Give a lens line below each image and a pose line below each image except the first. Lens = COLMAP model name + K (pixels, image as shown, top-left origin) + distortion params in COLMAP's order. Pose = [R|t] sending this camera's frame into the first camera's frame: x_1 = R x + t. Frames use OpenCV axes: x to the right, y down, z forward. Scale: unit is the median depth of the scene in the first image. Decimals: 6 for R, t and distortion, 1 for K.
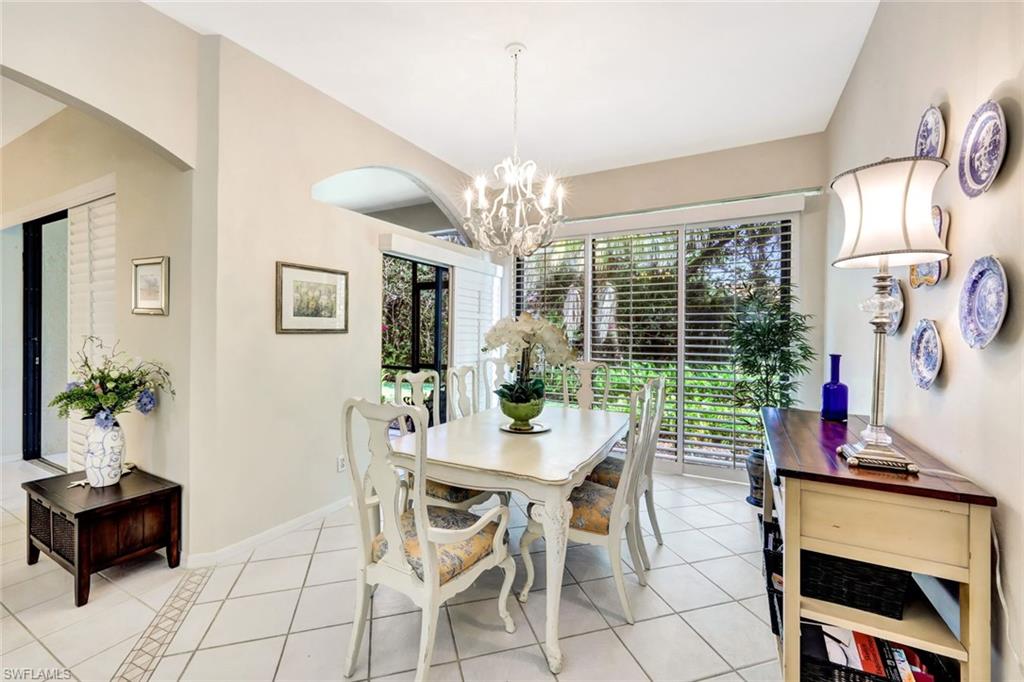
lens RADIAL K [[427.8, 0, 512.0], [0, 427.8, 341.0], [0, 0, 1]] dist [-0.000718, -0.000179]
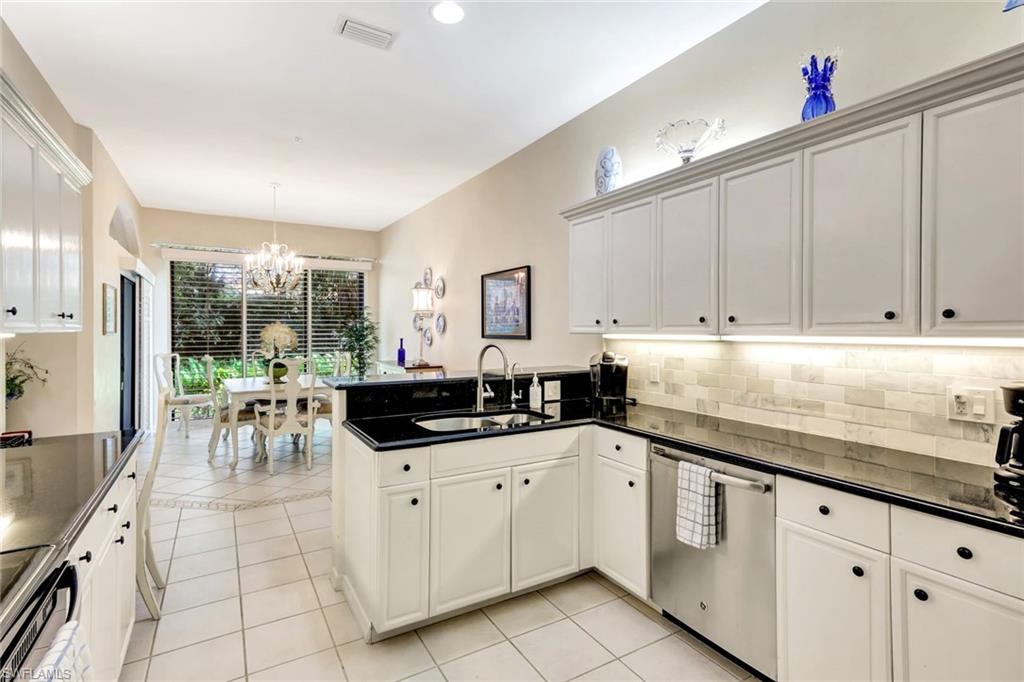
lens RADIAL K [[488.2, 0, 508.6], [0, 488.2, 333.9], [0, 0, 1]] dist [0.002947, 0.000363]
pose [[0.511794, -0.013929, 0.858995, -0.979997], [0.022607, 0.999741, 0.002743, 0.004408], [-0.858811, 0.018015, 0.511976, -0.746302]]
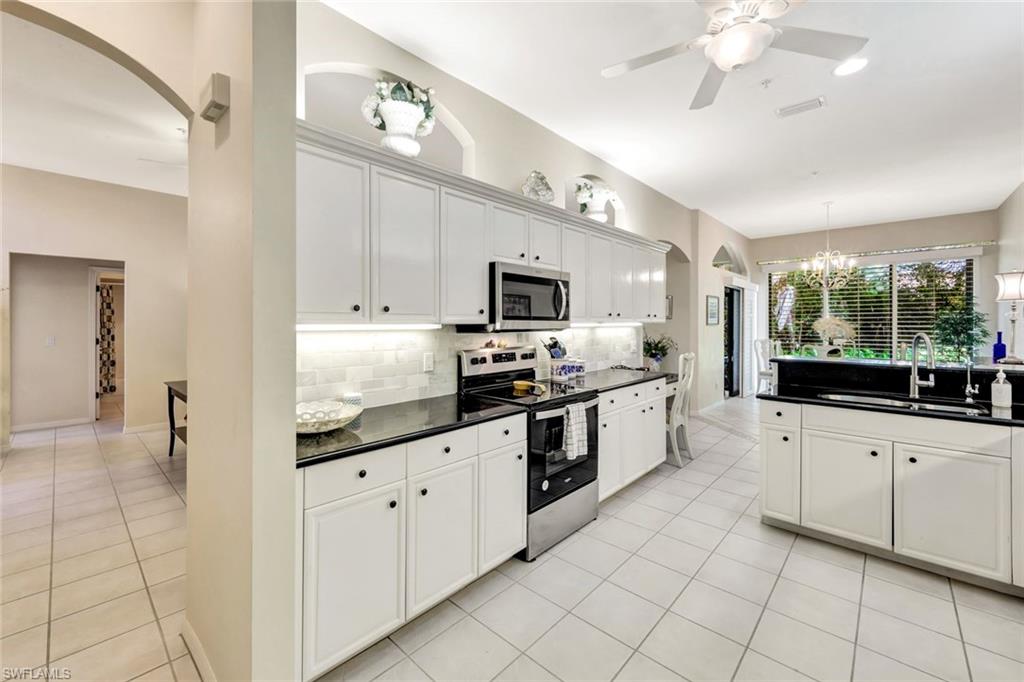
lens RADIAL K [[416.4, 0, 511.0], [0, 416.4, 331.0], [0, 0, 1]] dist [-0.000747, -0.000034]
pose [[0.969647, -0.004773, -0.244461, -0.822952], [0.003629, 0.999980, -0.005130, 0.016418], [0.244480, 0.004087, 0.969646, -1.193395]]
